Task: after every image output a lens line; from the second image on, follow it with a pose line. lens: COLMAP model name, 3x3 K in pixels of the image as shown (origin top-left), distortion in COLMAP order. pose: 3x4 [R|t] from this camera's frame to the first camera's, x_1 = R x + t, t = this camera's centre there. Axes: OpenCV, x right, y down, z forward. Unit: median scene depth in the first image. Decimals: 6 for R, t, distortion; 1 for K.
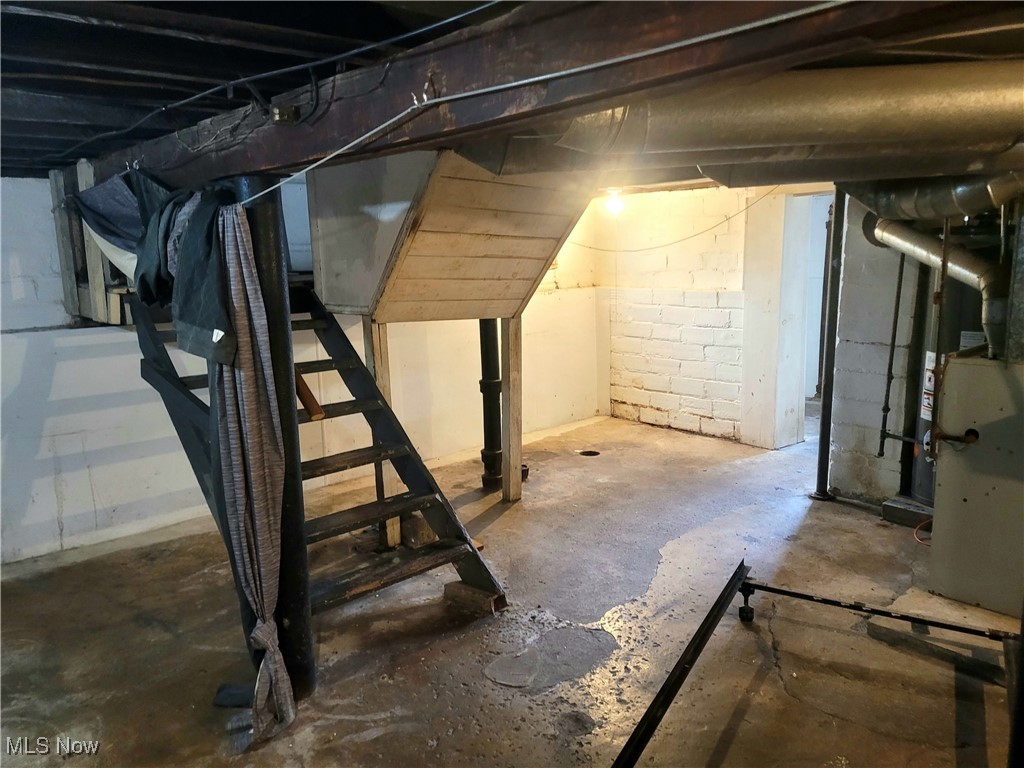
lens RADIAL K [[764.0, 0, 508.3], [0, 764.0, 385.2], [0, 0, 1]] dist [0.008682, 0.001273]
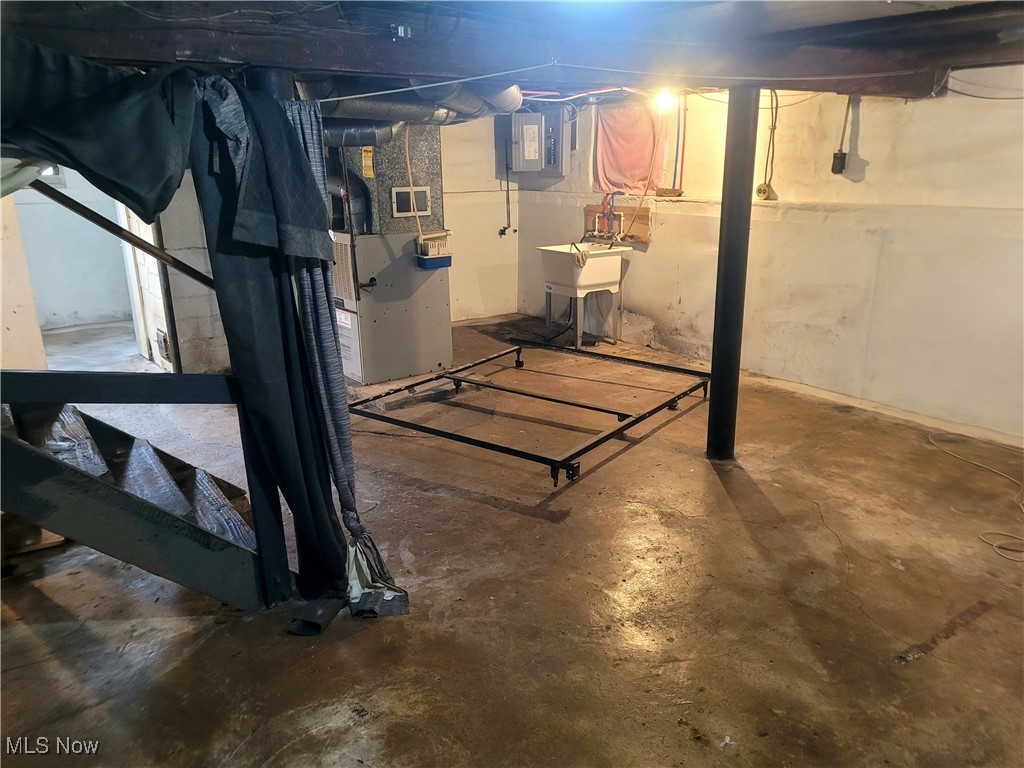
lens RADIAL K [[764.0, 0, 508.3], [0, 764.0, 385.2], [0, 0, 1]] dist [0.008682, 0.001273]
pose [[0.119561, -0.261438, 0.957787, -1.147664], [0.195148, 0.952076, 0.235519, -0.060237], [-0.973459, 0.158751, 0.164850, 0.536534]]
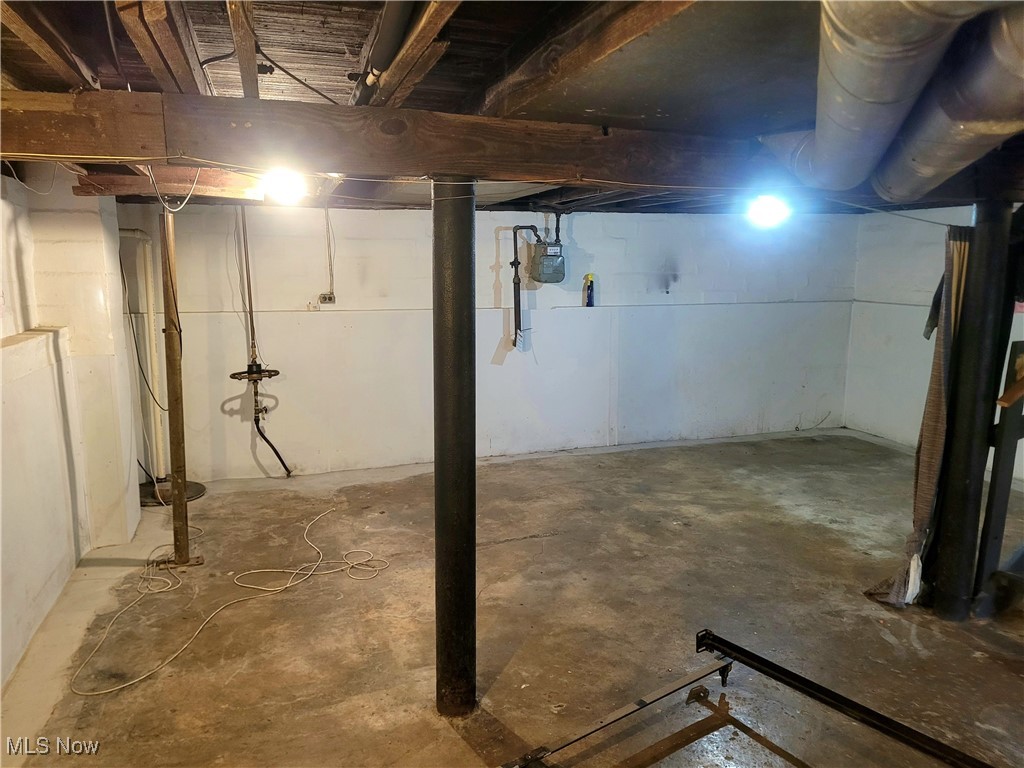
lens RADIAL K [[764.0, 0, 508.3], [0, 764.0, 385.2], [0, 0, 1]] dist [0.008682, 0.001273]
pose [[-0.426291, 0.169917, -0.888484, 1.041001], [-0.149996, 0.955325, 0.254668, -0.158702], [0.892063, 0.241832, -0.381759, 0.739621]]
